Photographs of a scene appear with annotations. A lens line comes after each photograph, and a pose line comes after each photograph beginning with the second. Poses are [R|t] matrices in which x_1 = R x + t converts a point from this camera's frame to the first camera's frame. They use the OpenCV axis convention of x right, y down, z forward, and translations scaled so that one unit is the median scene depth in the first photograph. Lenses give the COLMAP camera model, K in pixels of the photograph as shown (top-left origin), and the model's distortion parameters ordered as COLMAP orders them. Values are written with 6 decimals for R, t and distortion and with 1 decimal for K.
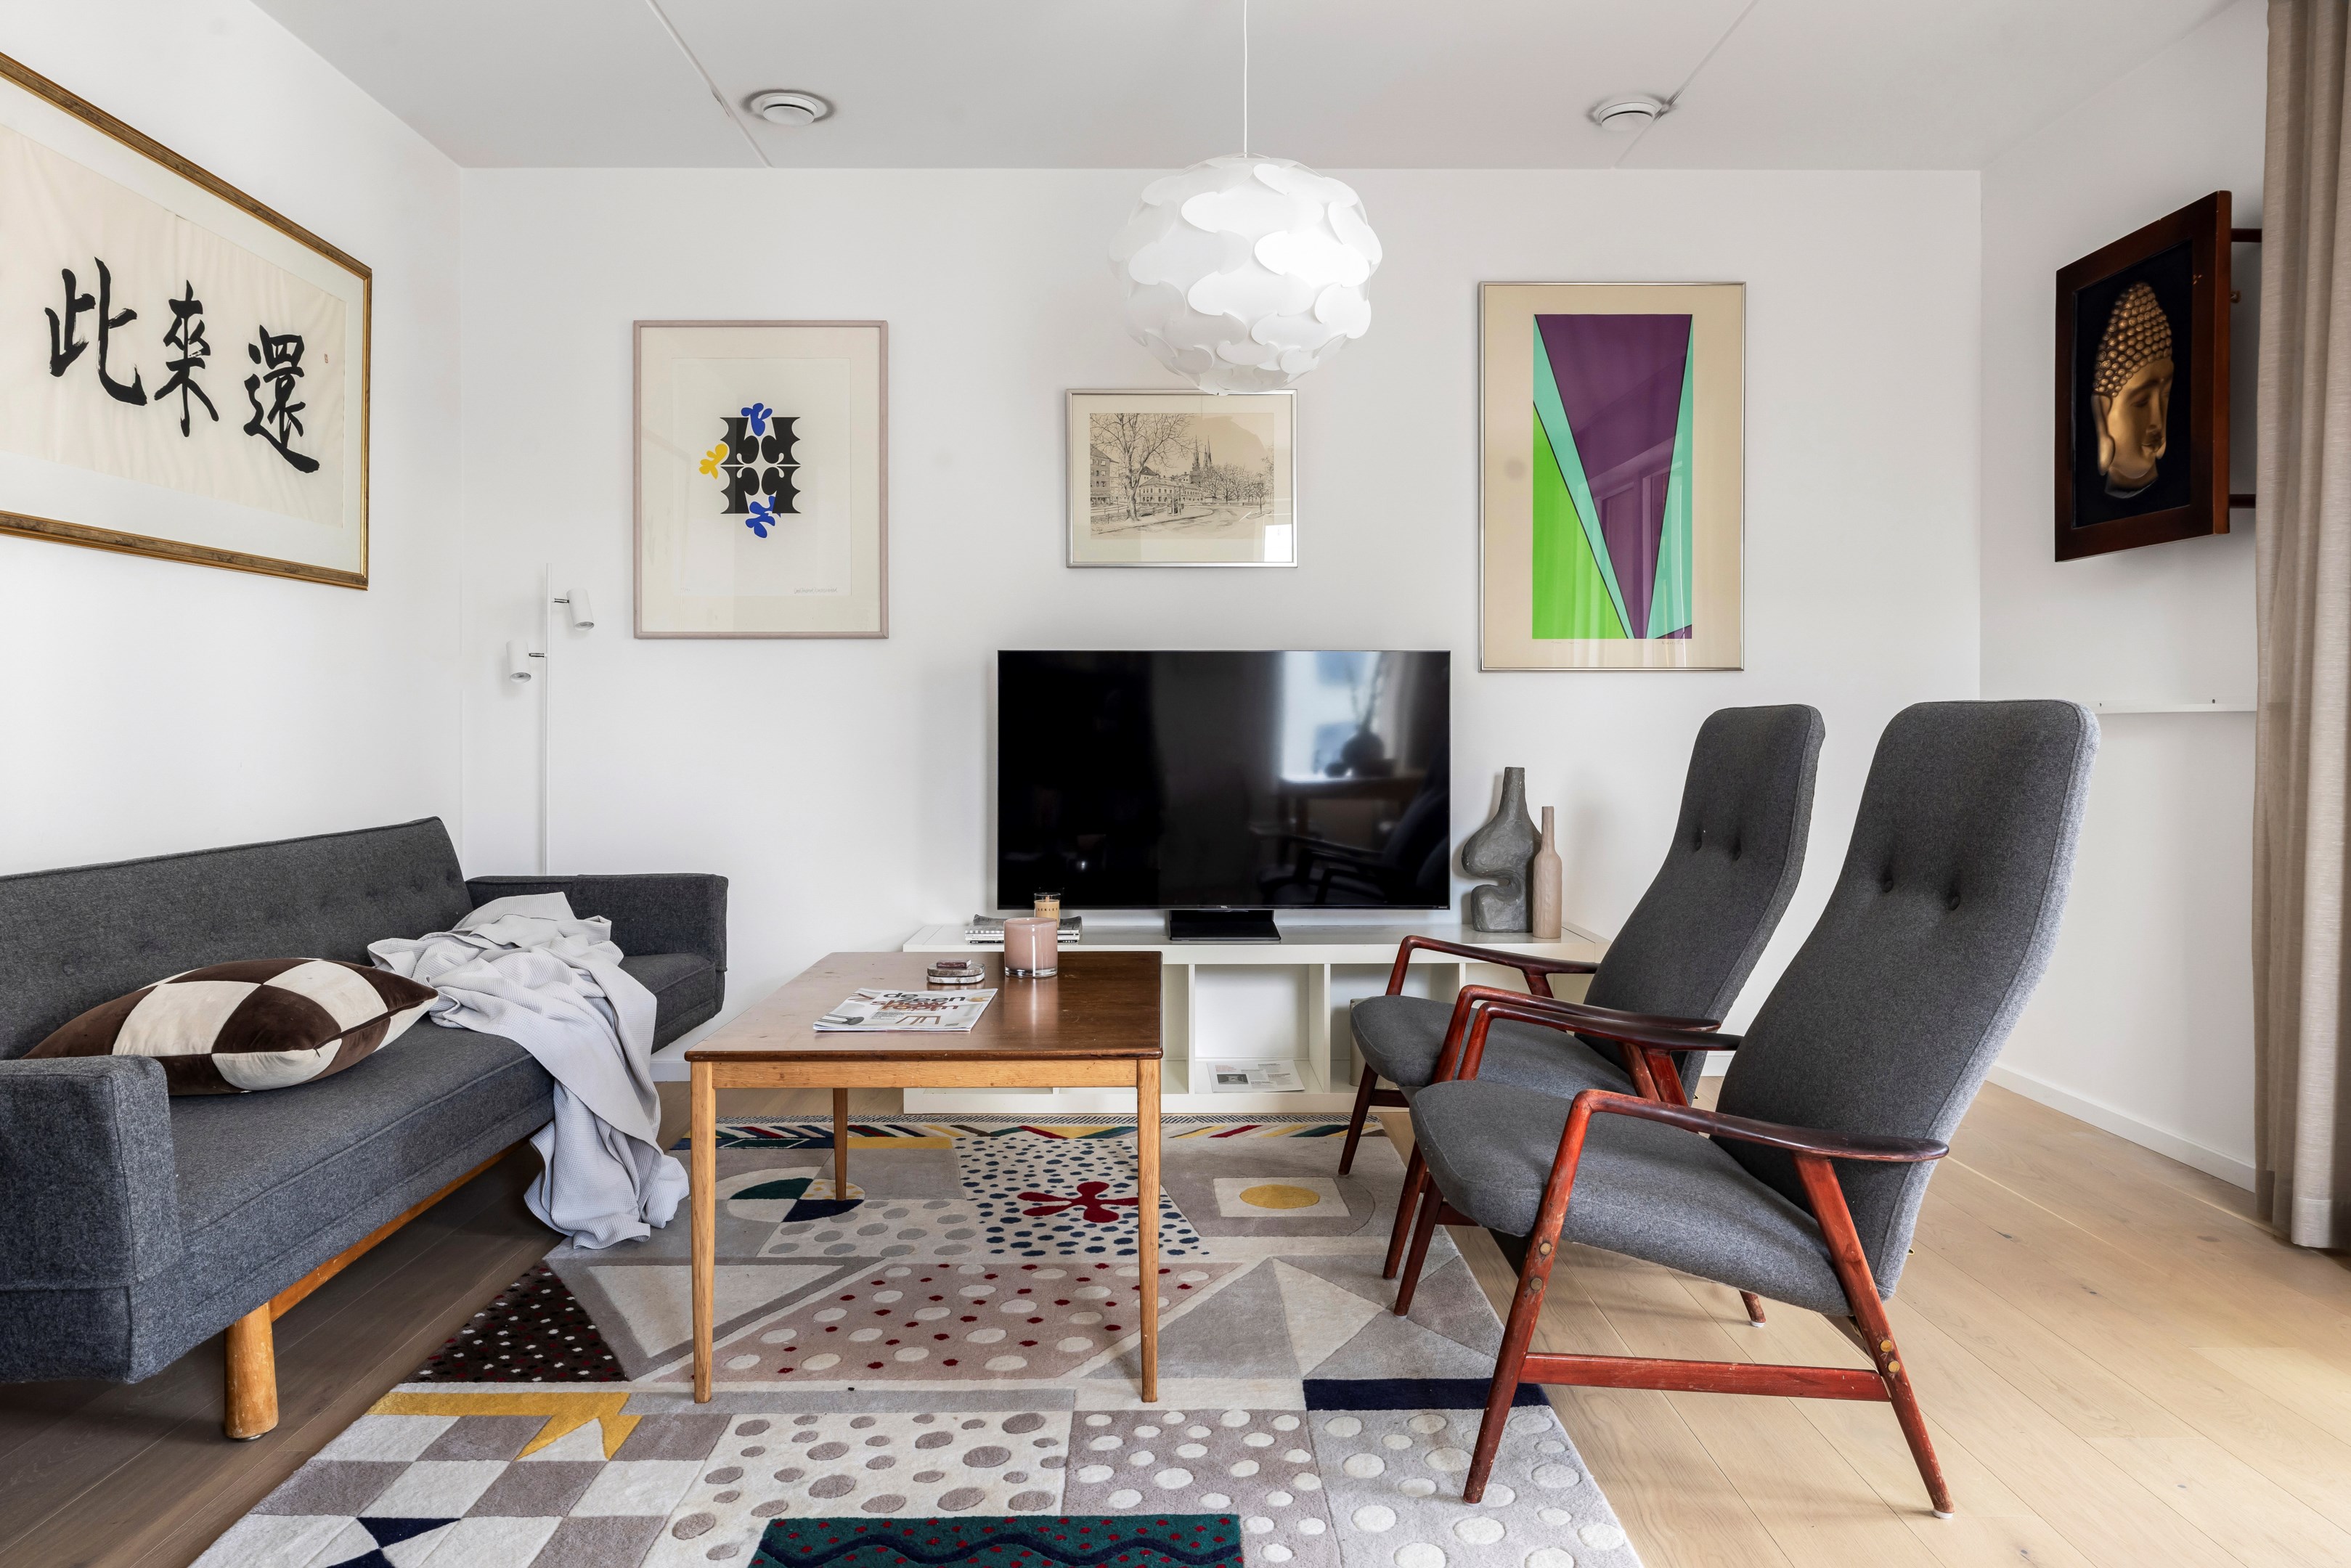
lens RADIAL K [[1502.5, 0, 1158.1], [0, 1502.5, 742.0], [0, 0, 1]] dist [-0.005496, 0.001945]
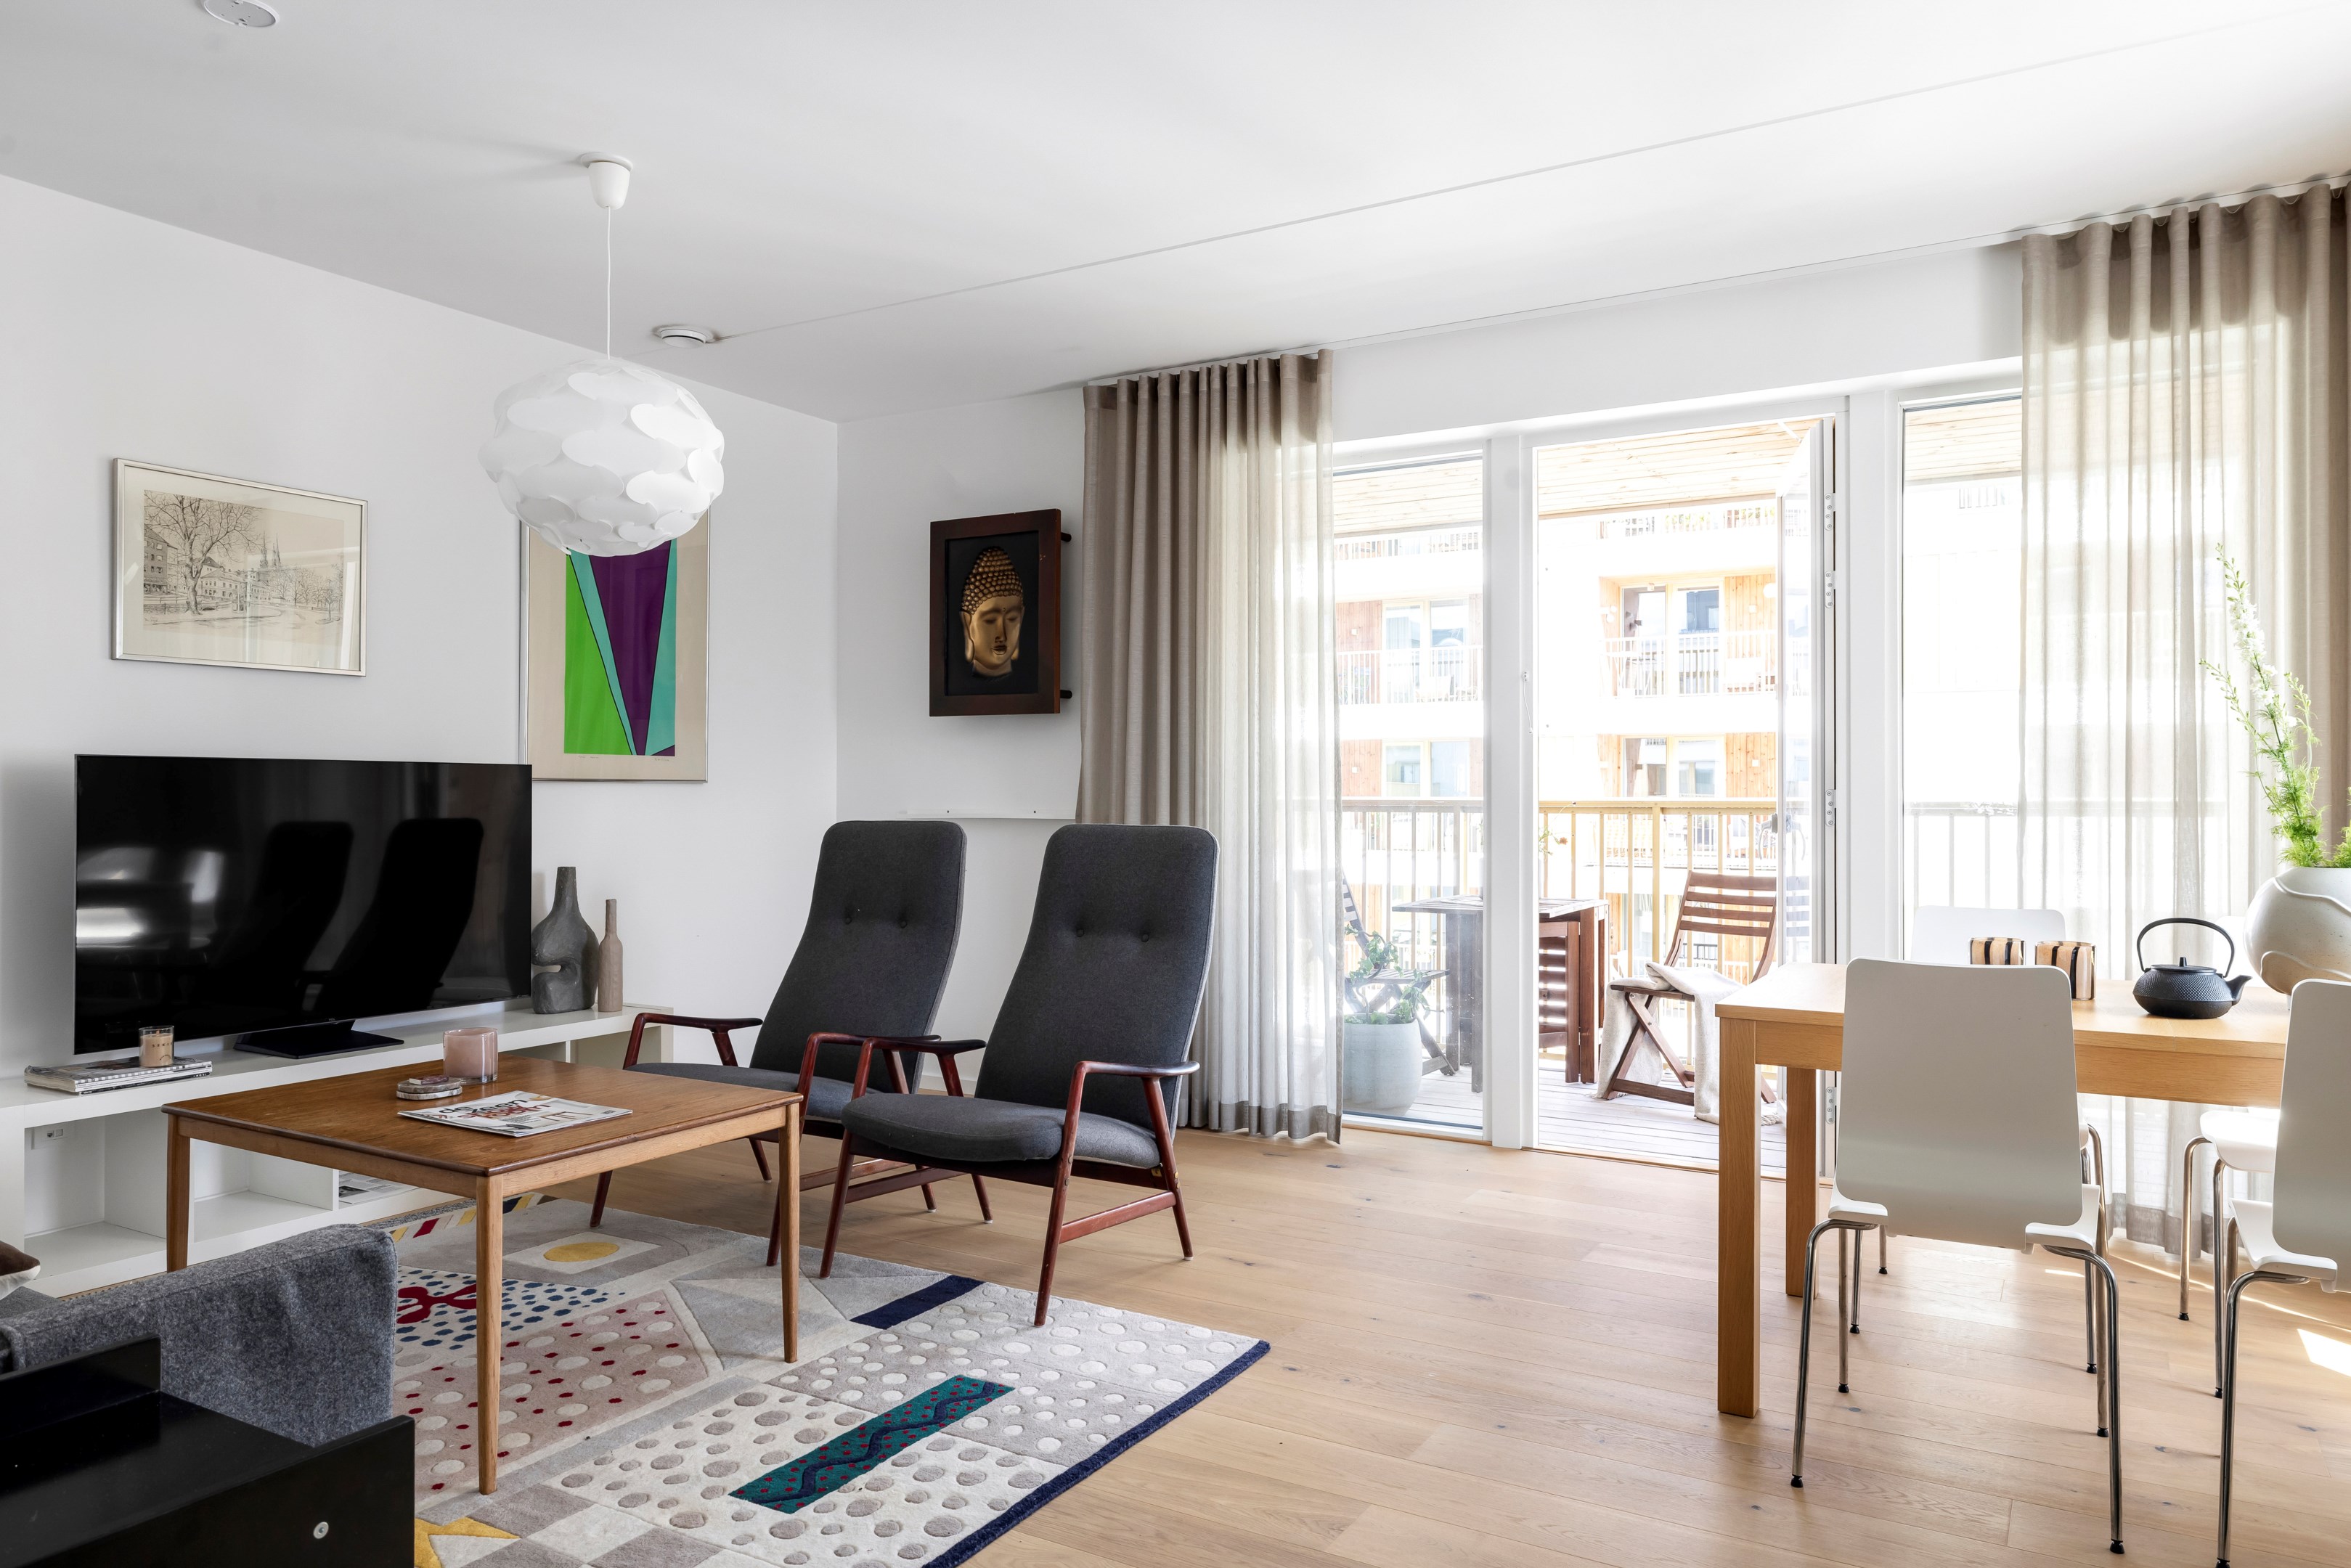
lens RADIAL K [[1531.0, 0, 1177.3], [0, 1531.0, 786.7], [0, 0, 1]] dist [-0.005369, -0.000346]
pose [[0.518749, 0.006932, 0.854898, -0.757060], [0.008020, 0.999884, -0.012974, -0.036855], [-0.854889, 0.013587, 0.518633, 0.002041]]
